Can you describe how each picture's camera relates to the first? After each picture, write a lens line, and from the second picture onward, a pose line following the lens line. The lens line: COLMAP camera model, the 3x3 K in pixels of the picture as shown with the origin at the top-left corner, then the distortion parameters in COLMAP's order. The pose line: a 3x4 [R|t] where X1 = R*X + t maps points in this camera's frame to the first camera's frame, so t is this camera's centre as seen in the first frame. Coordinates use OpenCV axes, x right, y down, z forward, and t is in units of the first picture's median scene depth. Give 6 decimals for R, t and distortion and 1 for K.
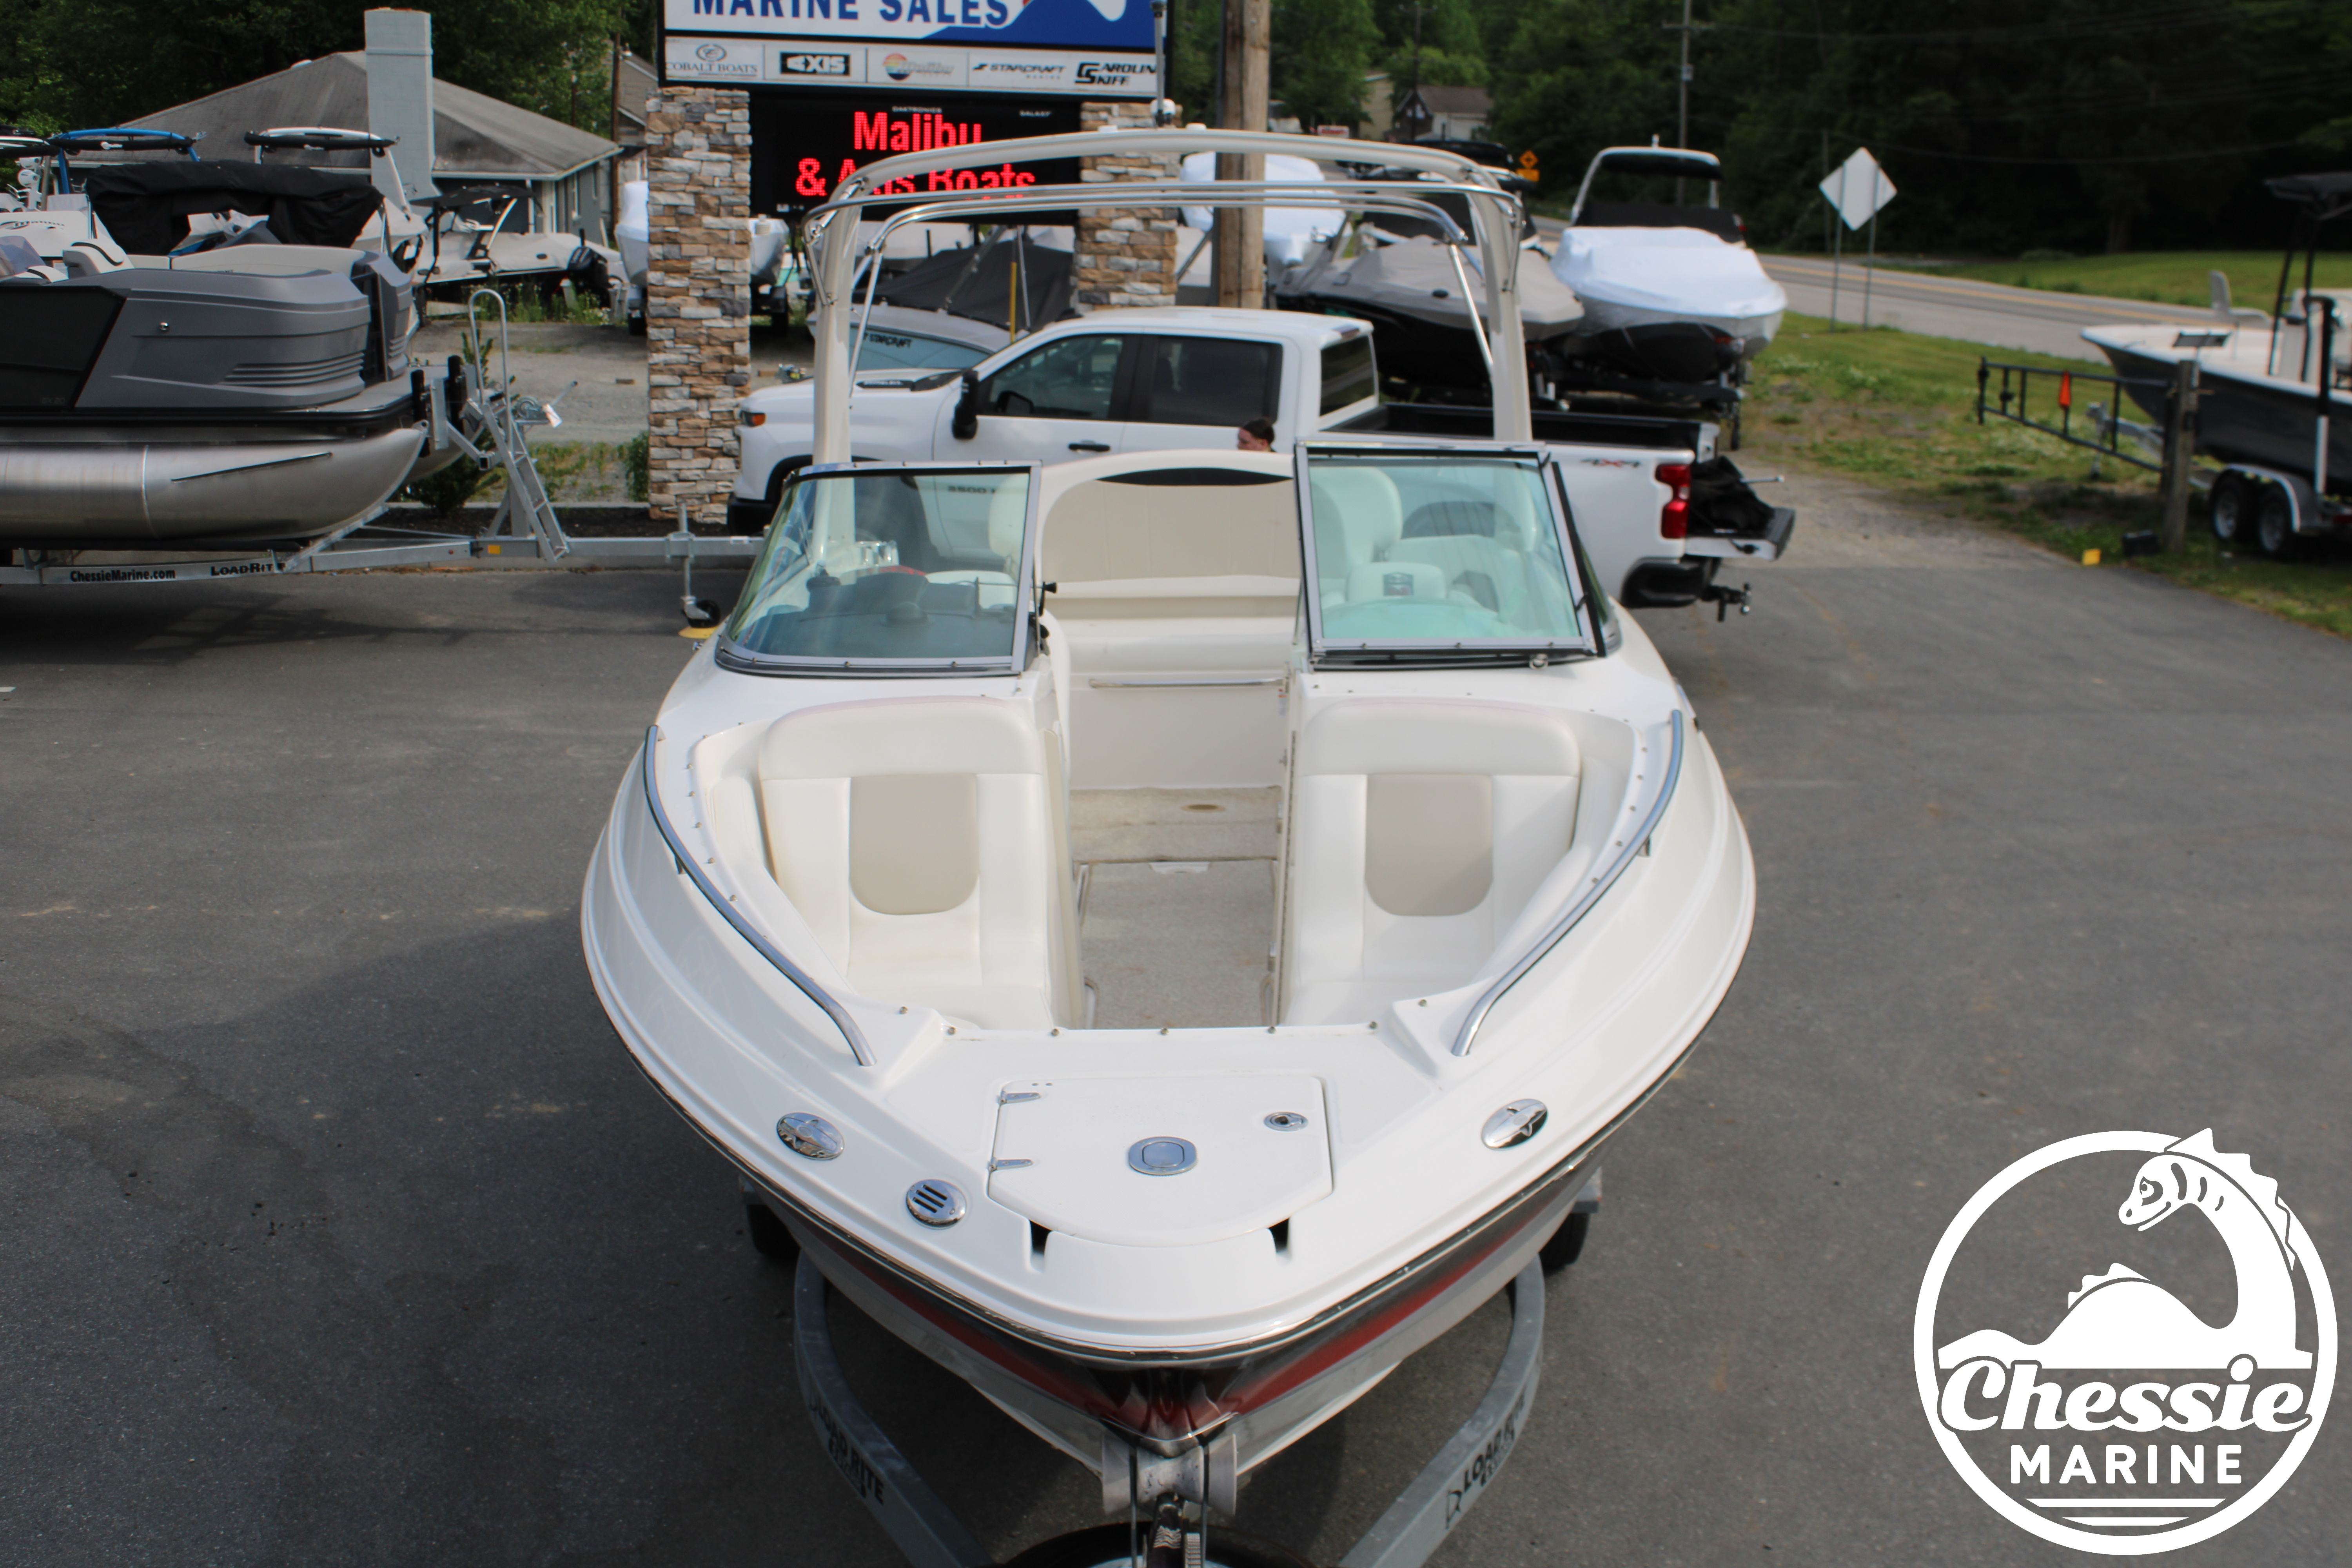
lens RADIAL K [[2794.5, 0, 1251.0], [0, 2794.5, 785.5], [0, 0, 1]] dist [-0.124833, 0.262212]
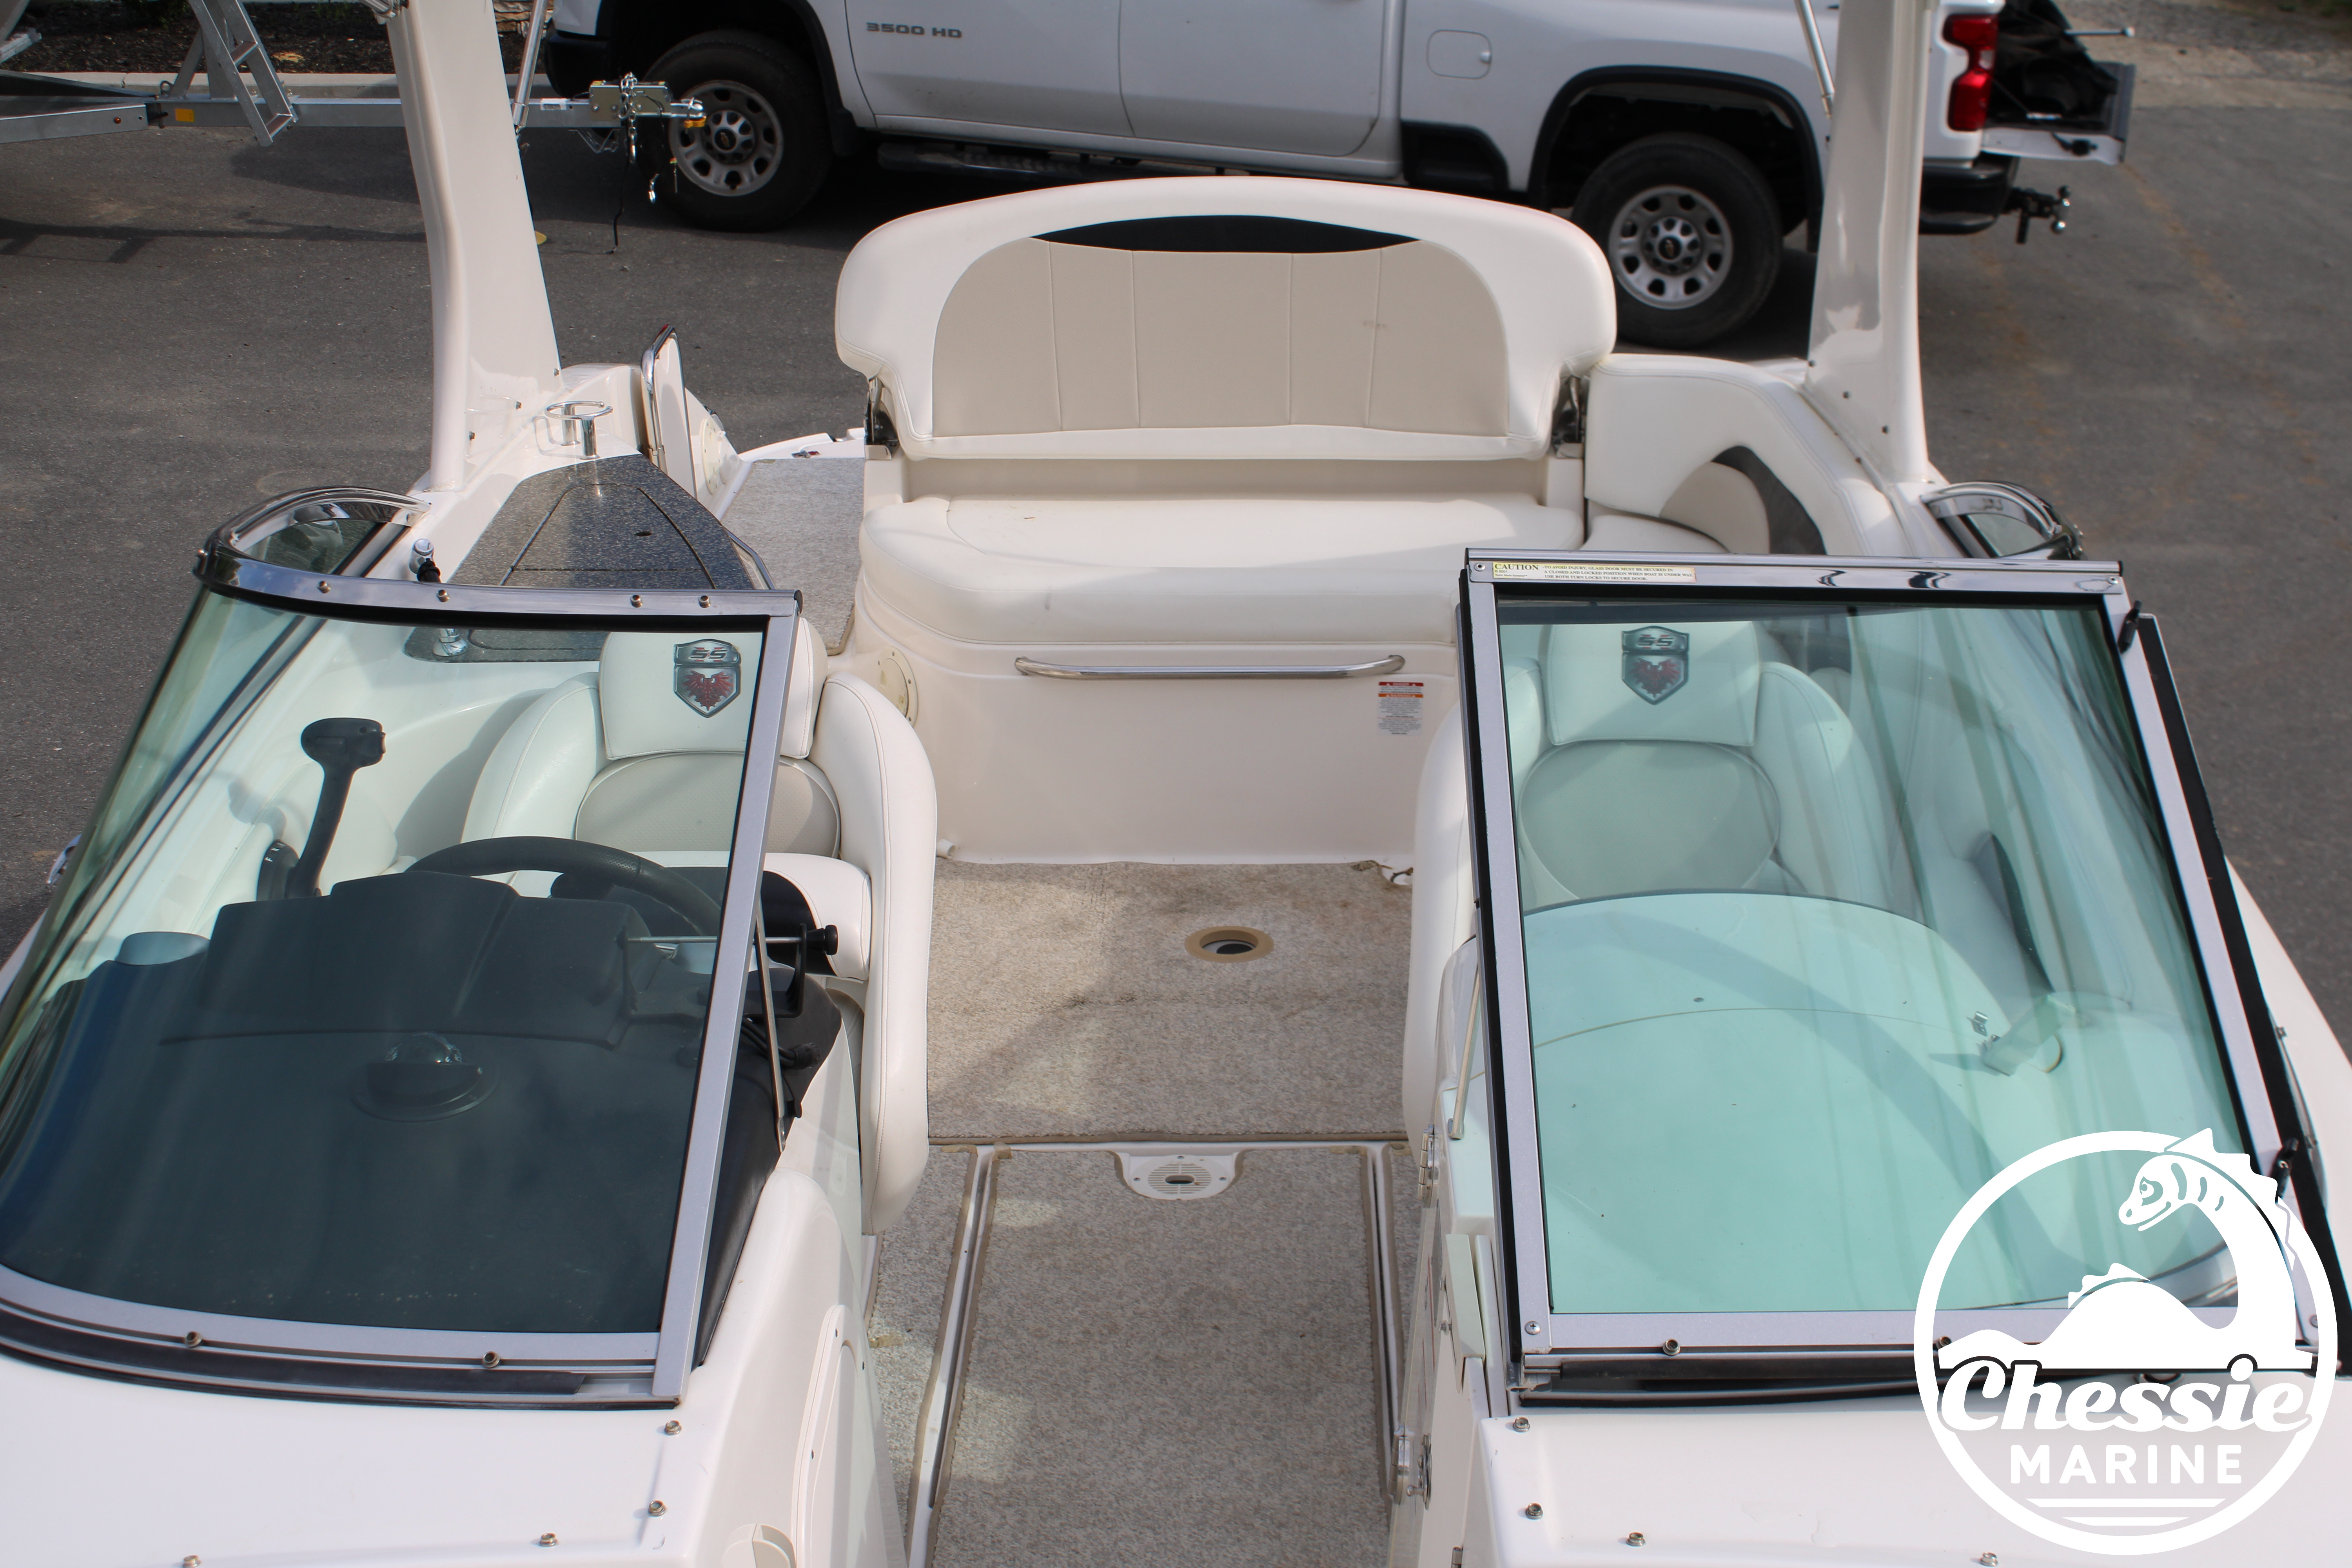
lens RADIAL K [[3225.5, 0, 1264.5], [0, 3225.5, 791.2], [0, 0, 1]] dist [-0.081316, 0.213624]
pose [[0.999827, 0.014069, -0.012150, -0.002092], [-0.011683, 0.983966, 0.177975, -0.068267], [0.014459, -0.177802, 0.983960, 0.227517]]
